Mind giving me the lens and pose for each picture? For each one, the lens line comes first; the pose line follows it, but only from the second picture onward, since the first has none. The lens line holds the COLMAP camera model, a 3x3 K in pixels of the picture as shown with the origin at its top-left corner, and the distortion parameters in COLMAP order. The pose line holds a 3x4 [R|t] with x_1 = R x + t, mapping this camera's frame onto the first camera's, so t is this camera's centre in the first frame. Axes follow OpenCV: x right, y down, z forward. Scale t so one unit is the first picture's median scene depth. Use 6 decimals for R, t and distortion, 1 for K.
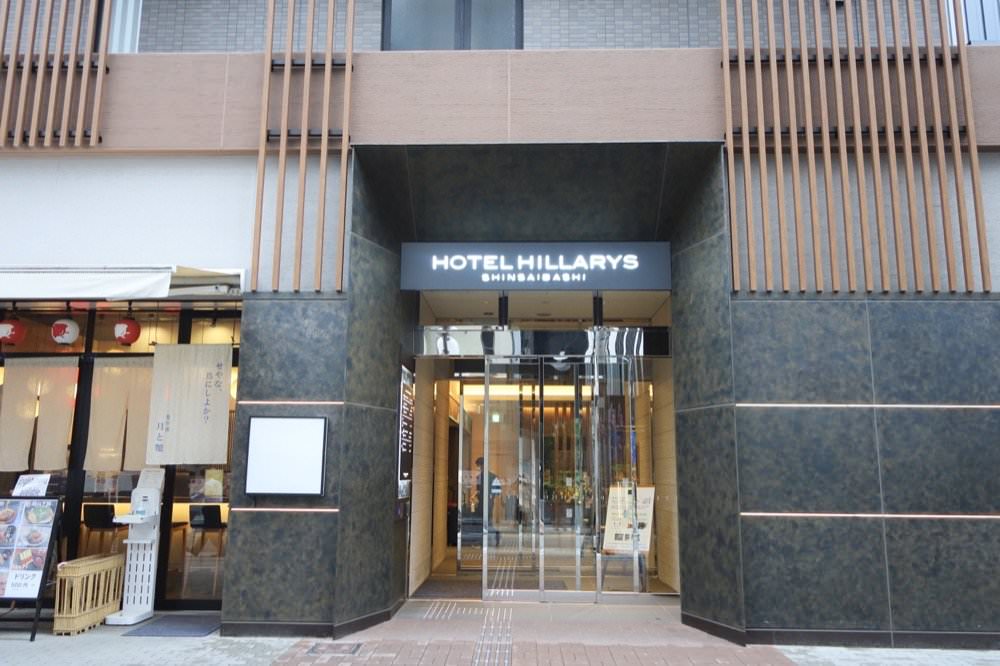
lens RADIAL K [[795.1, 0, 500.6], [0, 795.1, 331.1], [0, 0, 1]] dist [0.005488, -0.007605]
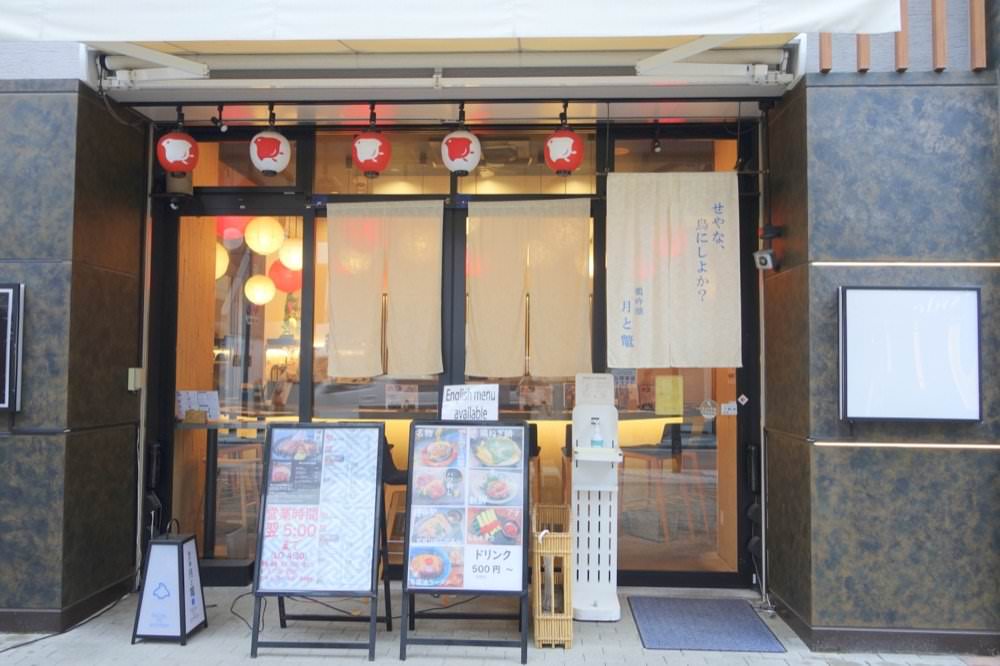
lens RADIAL K [[795.1, 0, 501.2], [0, 795.1, 333.0], [0, 0, 1]] dist [0.005488, -0.007605]
pose [[0.999776, 0.001608, -0.021121, -0.557725], [0.001166, 0.991423, 0.130689, 0.064797], [0.021150, -0.130684, 0.991198, 0.418745]]
